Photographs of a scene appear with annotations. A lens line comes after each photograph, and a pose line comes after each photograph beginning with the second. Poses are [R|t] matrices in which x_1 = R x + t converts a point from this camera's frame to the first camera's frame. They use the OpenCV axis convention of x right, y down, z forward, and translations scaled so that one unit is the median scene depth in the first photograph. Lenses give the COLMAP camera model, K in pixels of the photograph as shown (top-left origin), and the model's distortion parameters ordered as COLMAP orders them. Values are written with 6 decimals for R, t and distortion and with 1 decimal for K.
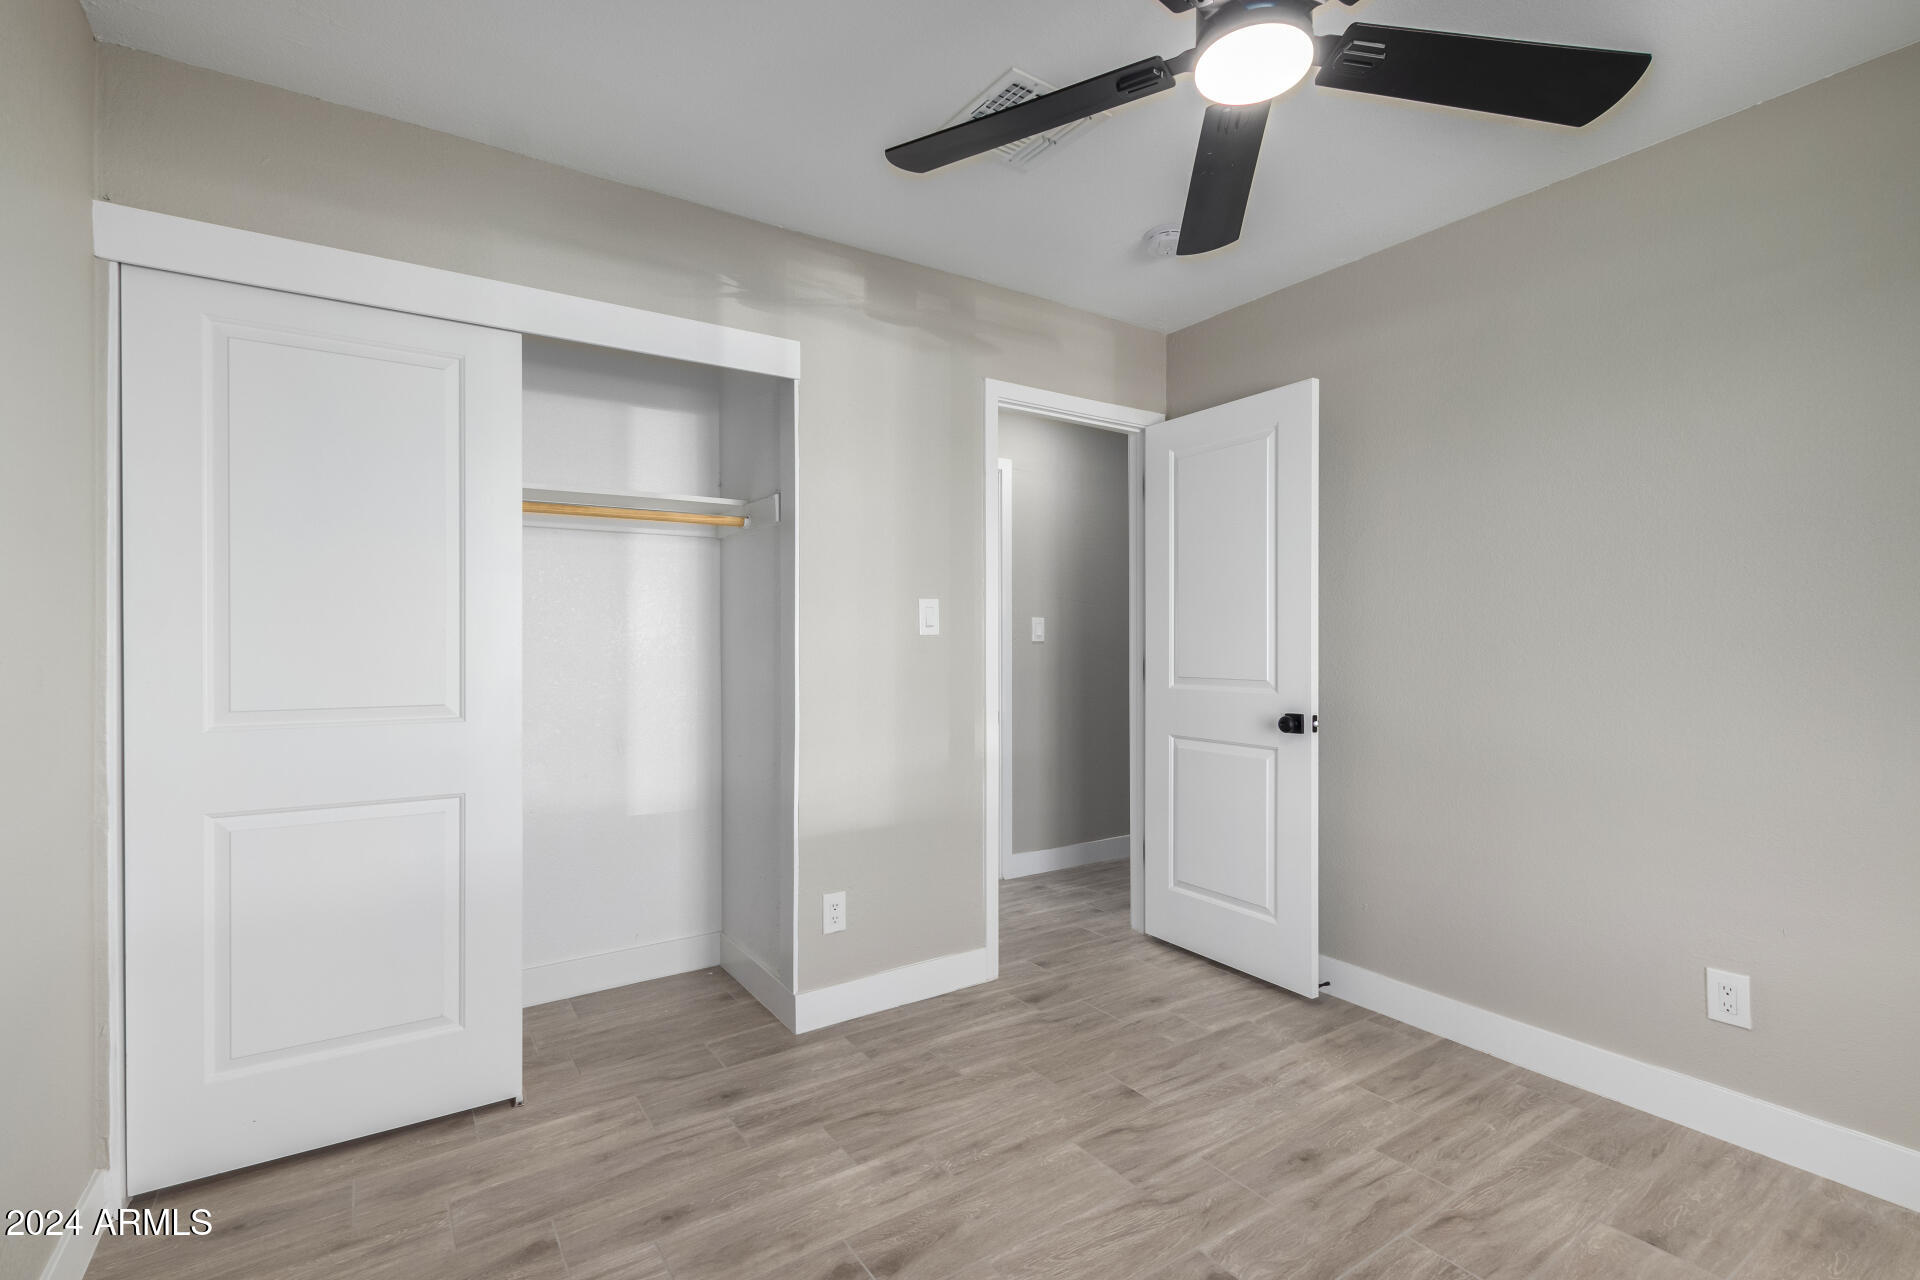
lens RADIAL K [[878.5, 0, 958.9], [0, 878.5, 648.8], [0, 0, 1]] dist [0.007054, -0.002504]
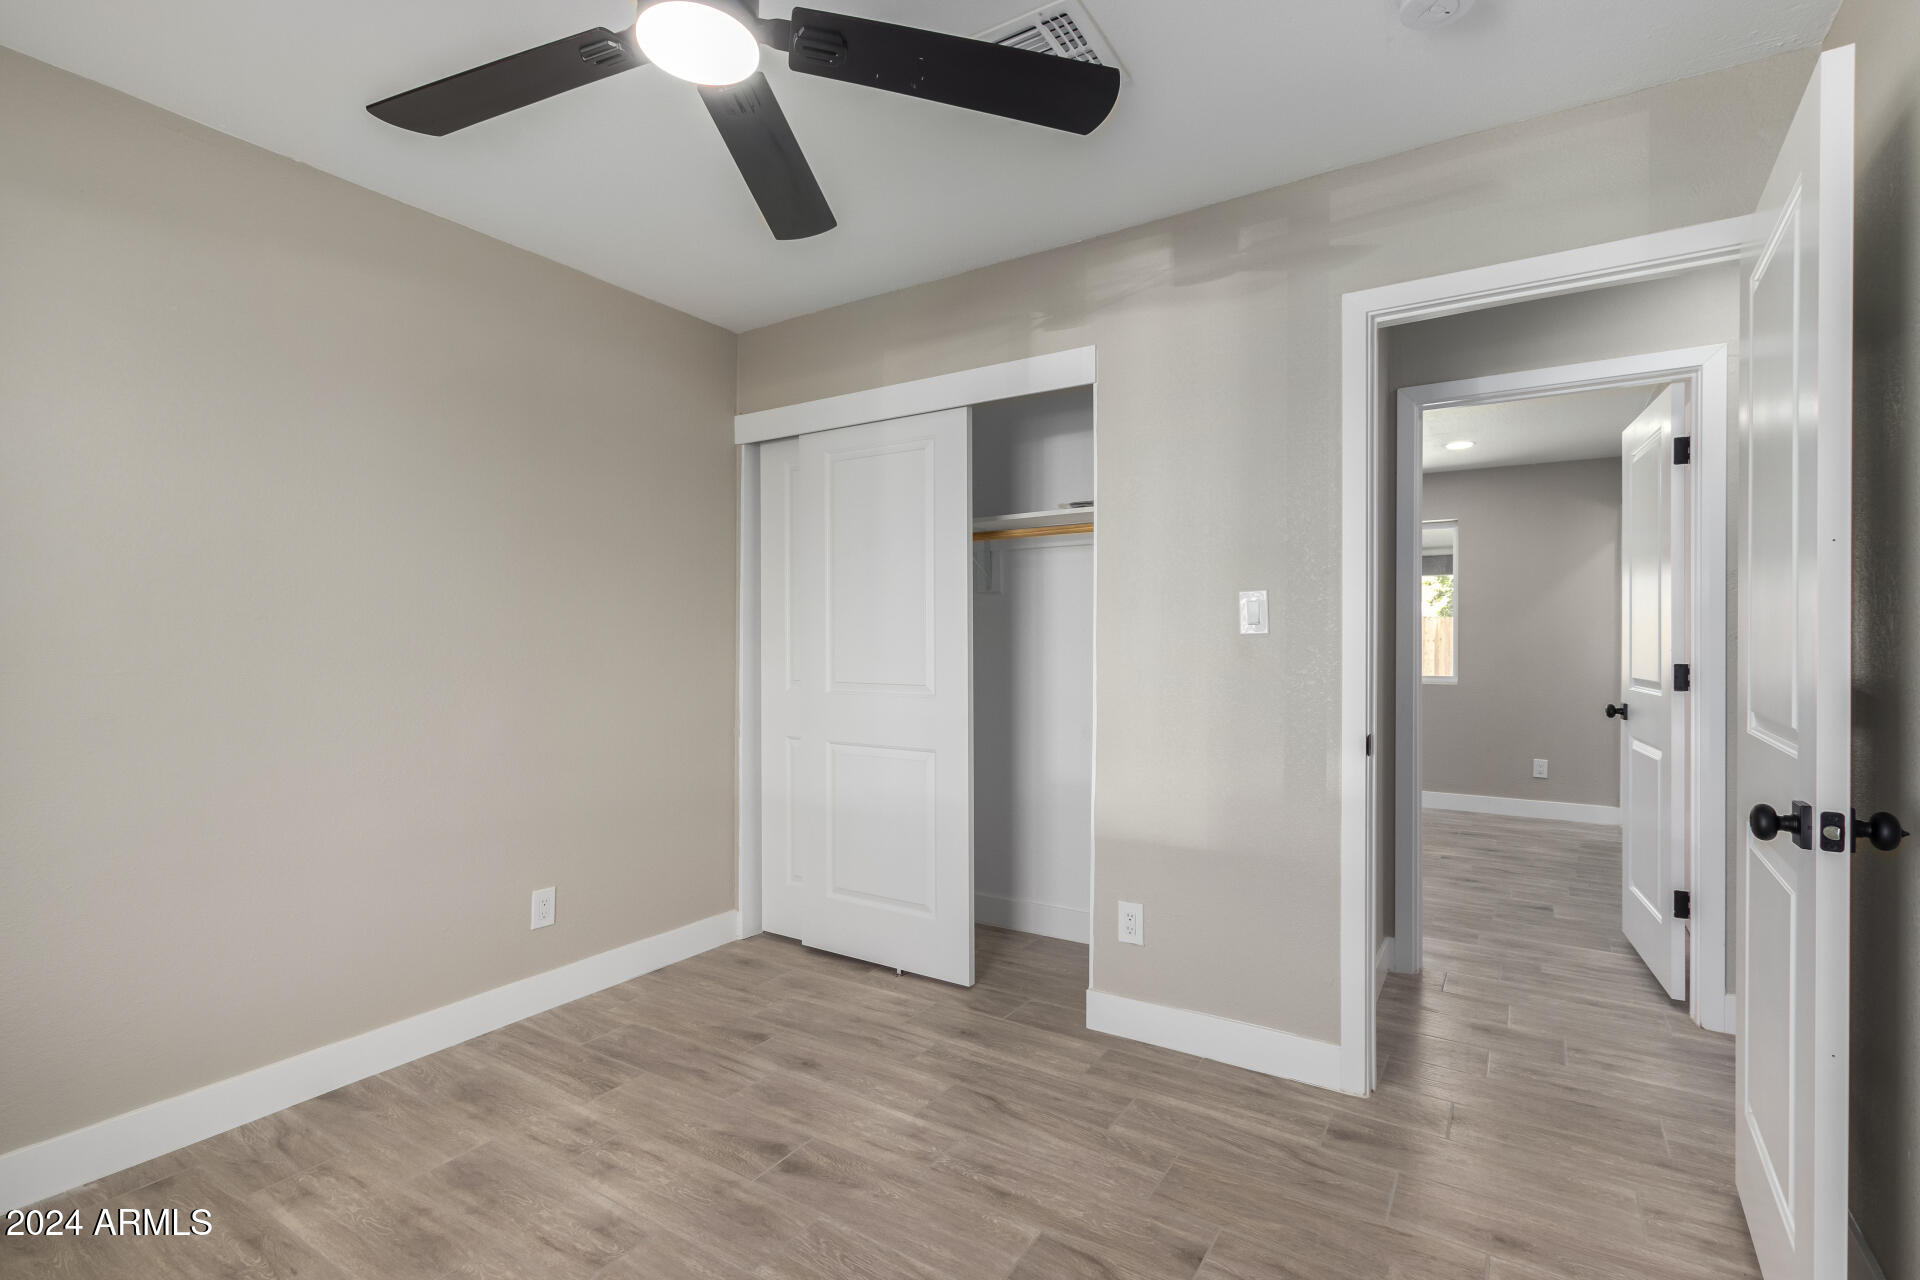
lens RADIAL K [[878.5, 0, 952.8], [0, 878.5, 640.5], [0, 0, 1]] dist [0.007054, -0.002504]
pose [[0.395513, 0.002629, -0.918457, 0.714257], [-0.009071, 0.999958, -0.001044, -0.006474], [0.918415, 0.008745, 0.395521, 0.471670]]
